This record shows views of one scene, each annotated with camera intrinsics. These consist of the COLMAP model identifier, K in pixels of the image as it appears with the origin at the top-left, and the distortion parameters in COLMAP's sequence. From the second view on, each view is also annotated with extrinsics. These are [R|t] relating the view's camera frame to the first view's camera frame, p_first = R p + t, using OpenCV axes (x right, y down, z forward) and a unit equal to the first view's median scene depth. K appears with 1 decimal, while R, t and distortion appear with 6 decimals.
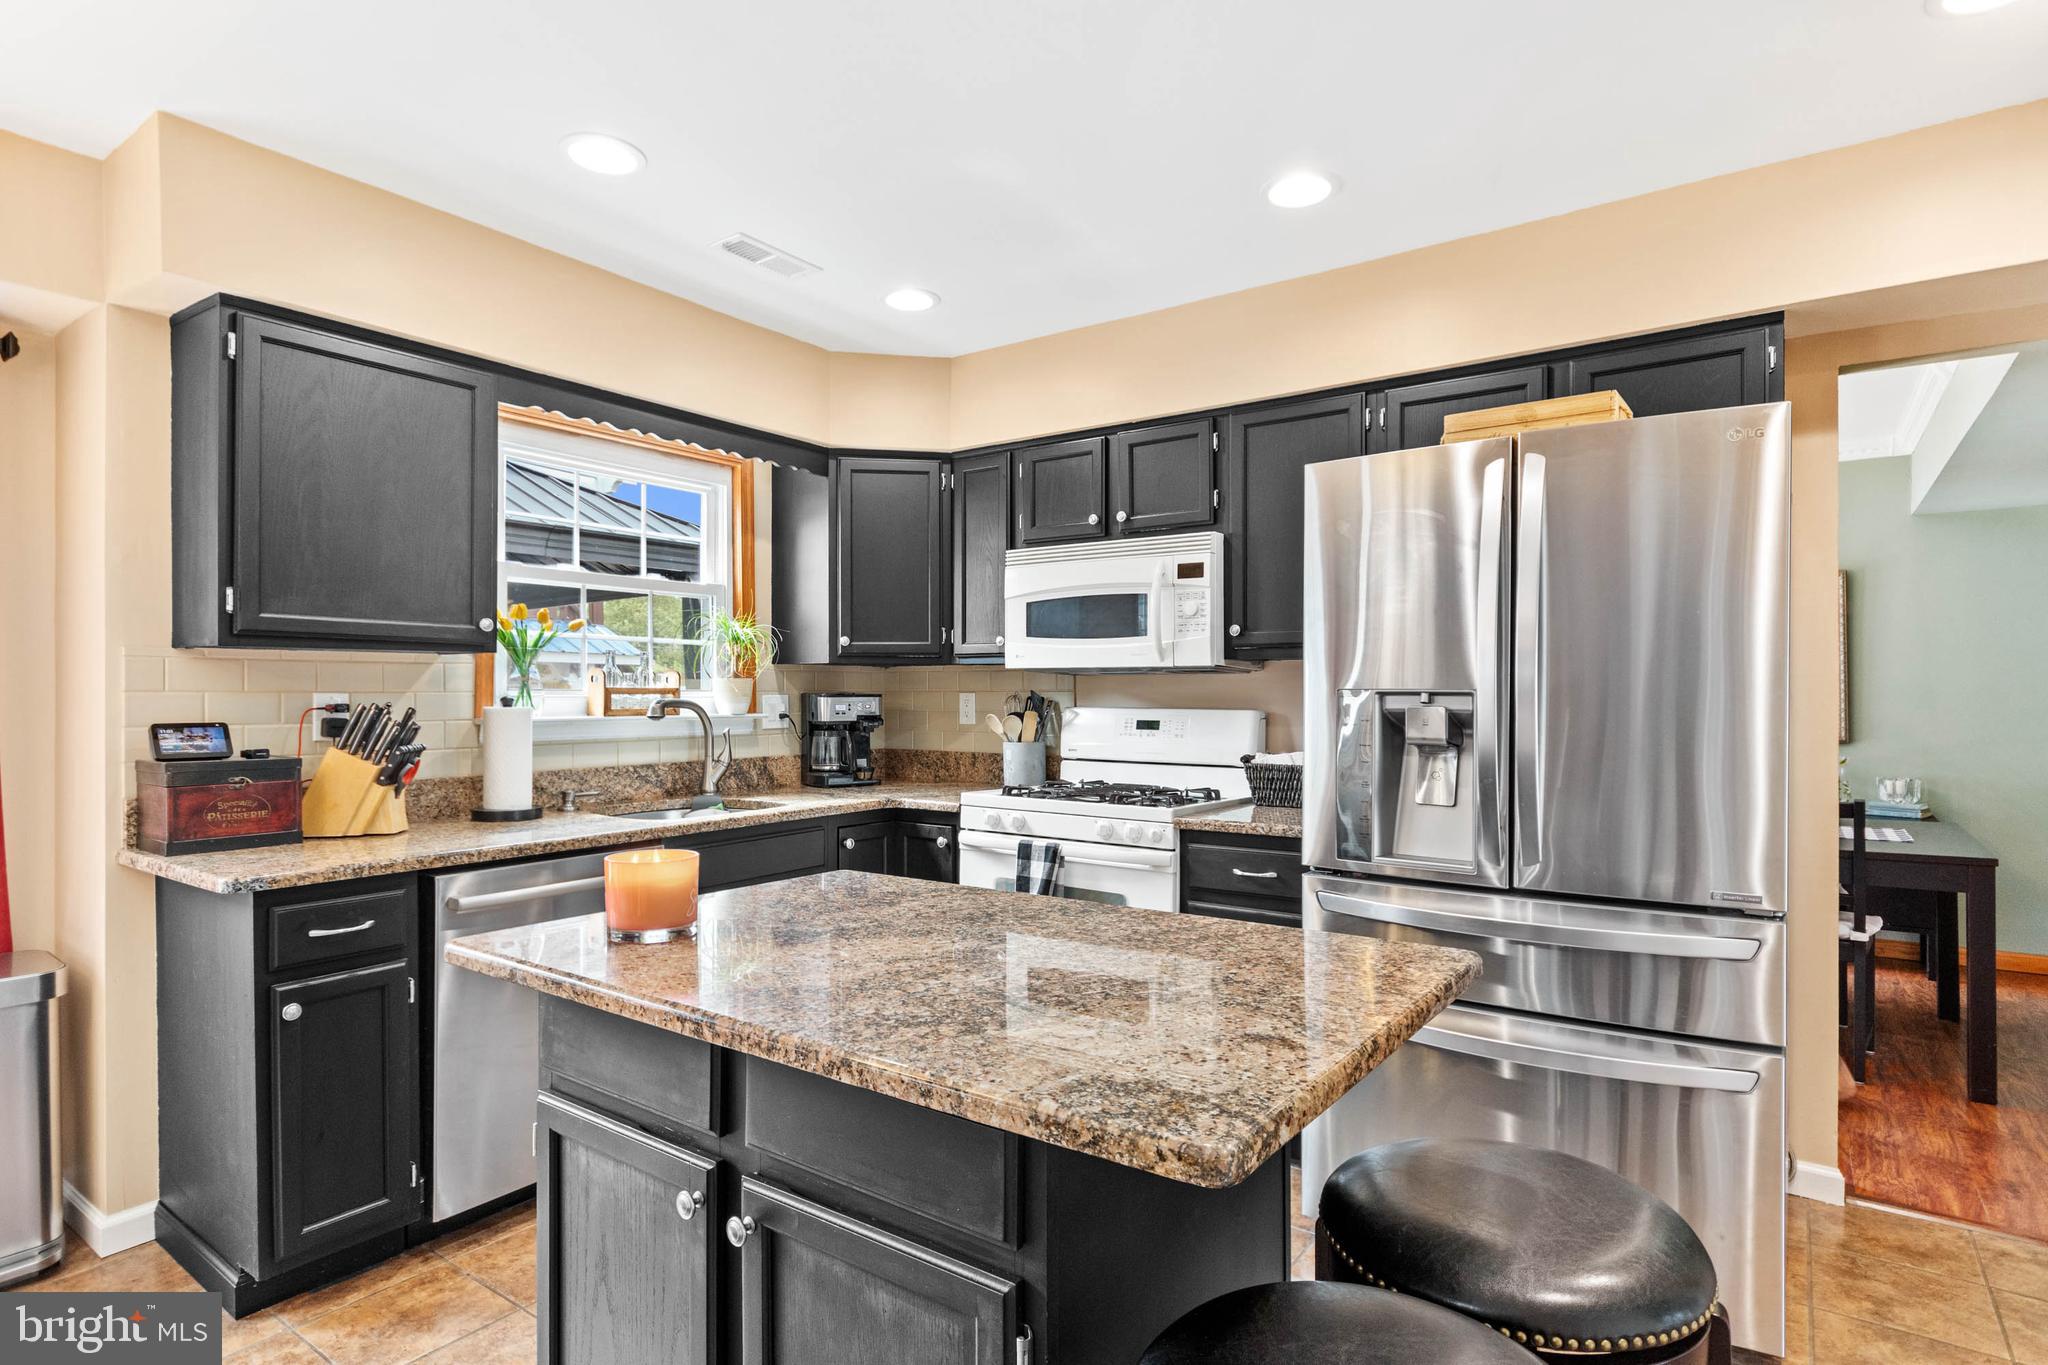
lens RADIAL K [[1069.7, 0, 1024.0], [0, 1069.7, 682.5], [0, 0, 1]] dist [0.000151, -0.000016]
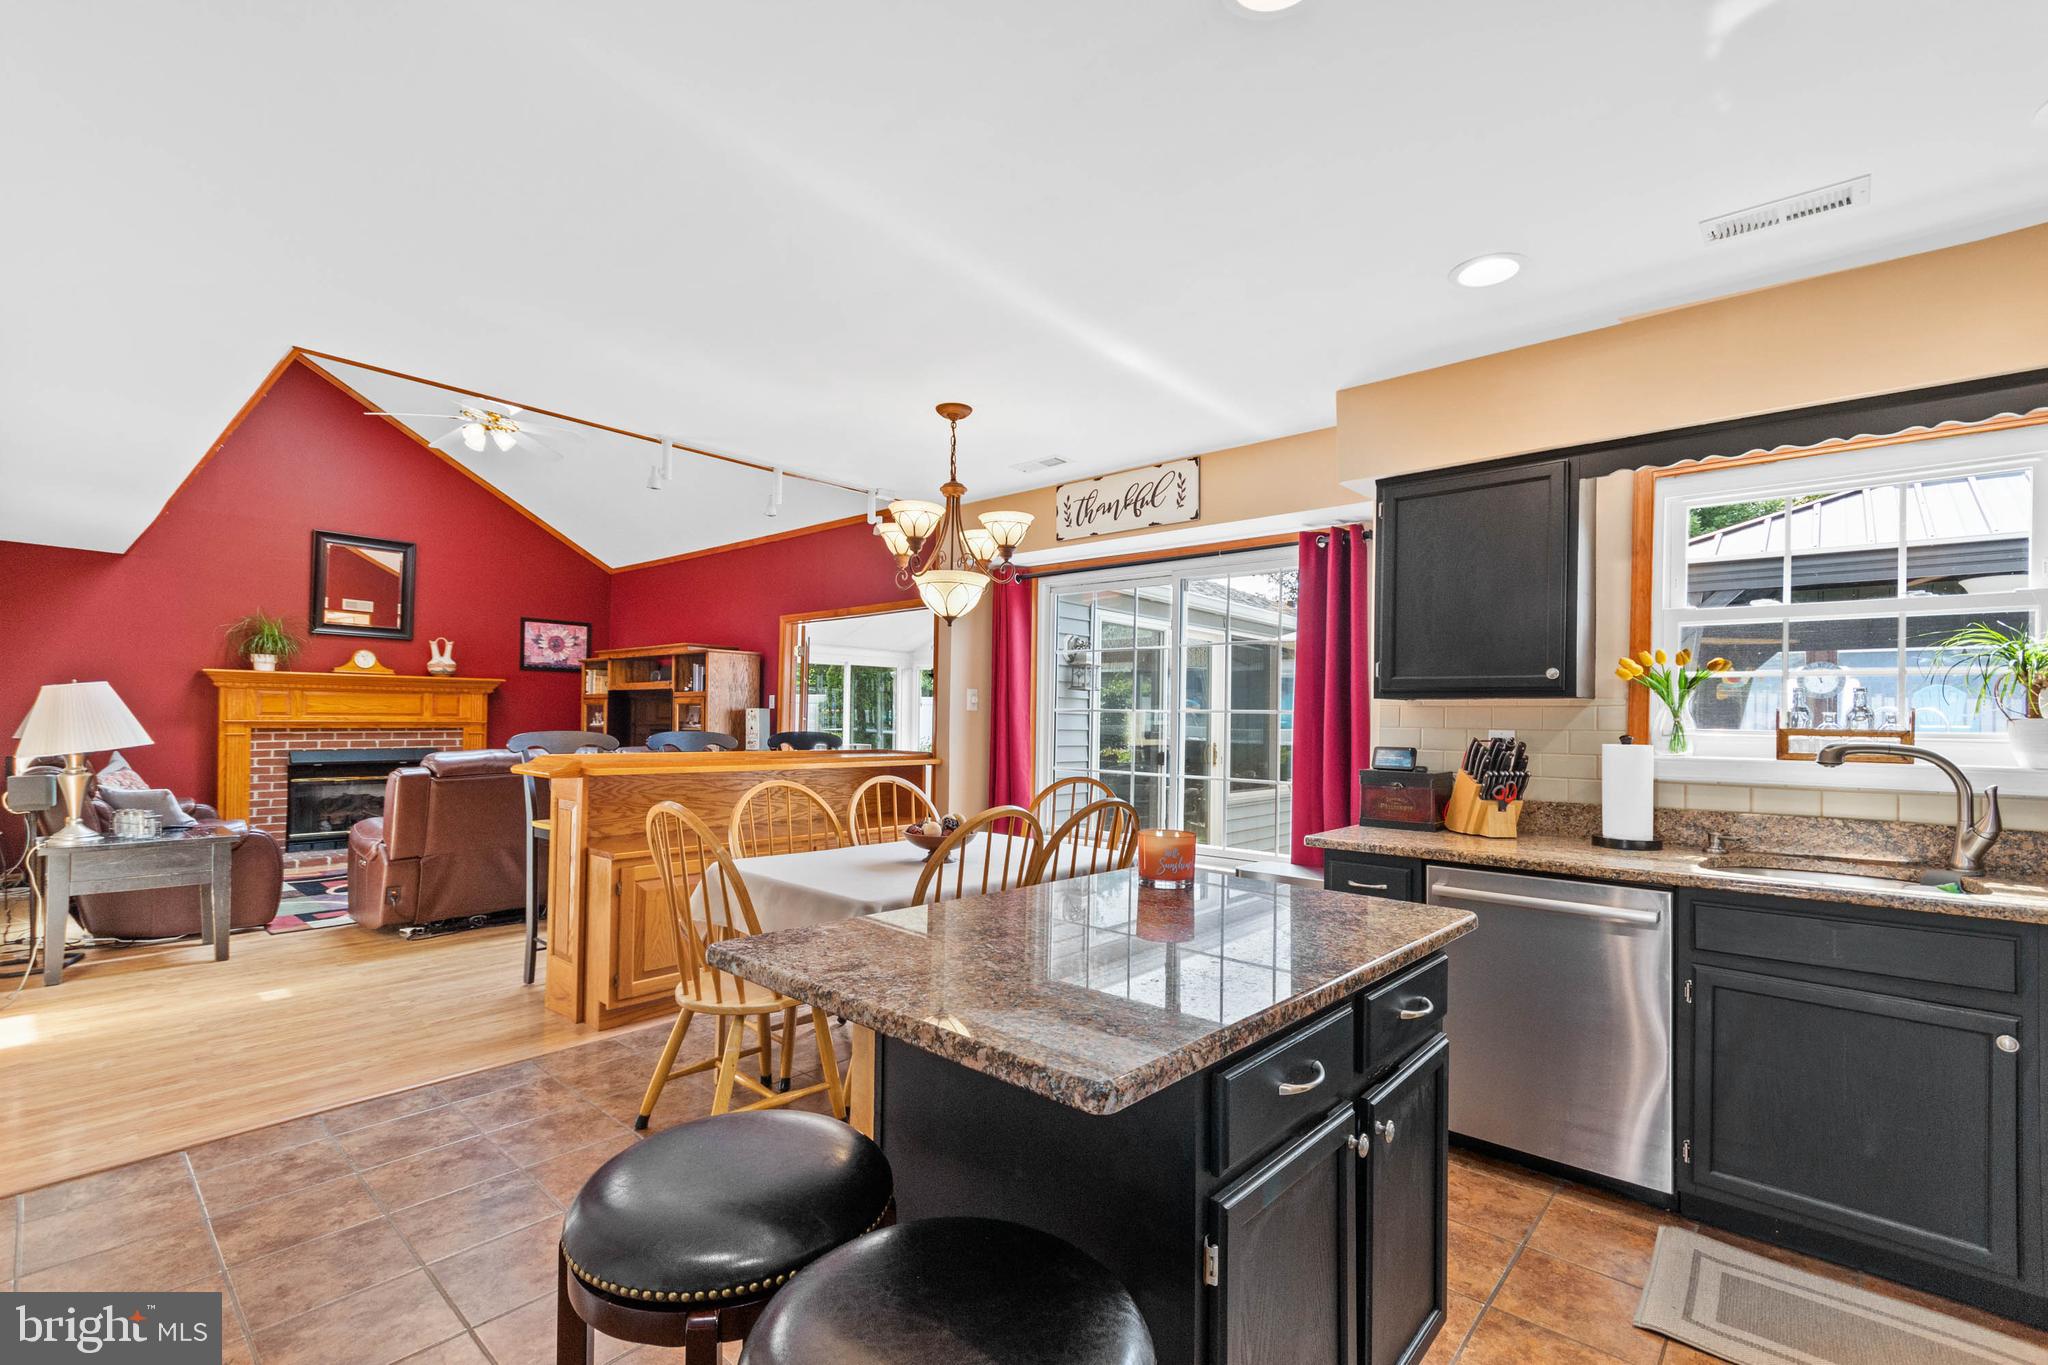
lens RADIAL K [[890.4, 0, 1033.4], [0, 890.4, 713.6], [0, 0, 1]] dist [0.001520, 0.000169]
pose [[-0.095962, -0.008677, -0.995347, 0.513726], [-0.004290, 0.999956, -0.008304, 0.000381], [0.995376, 0.003473, -0.095995, 0.498804]]
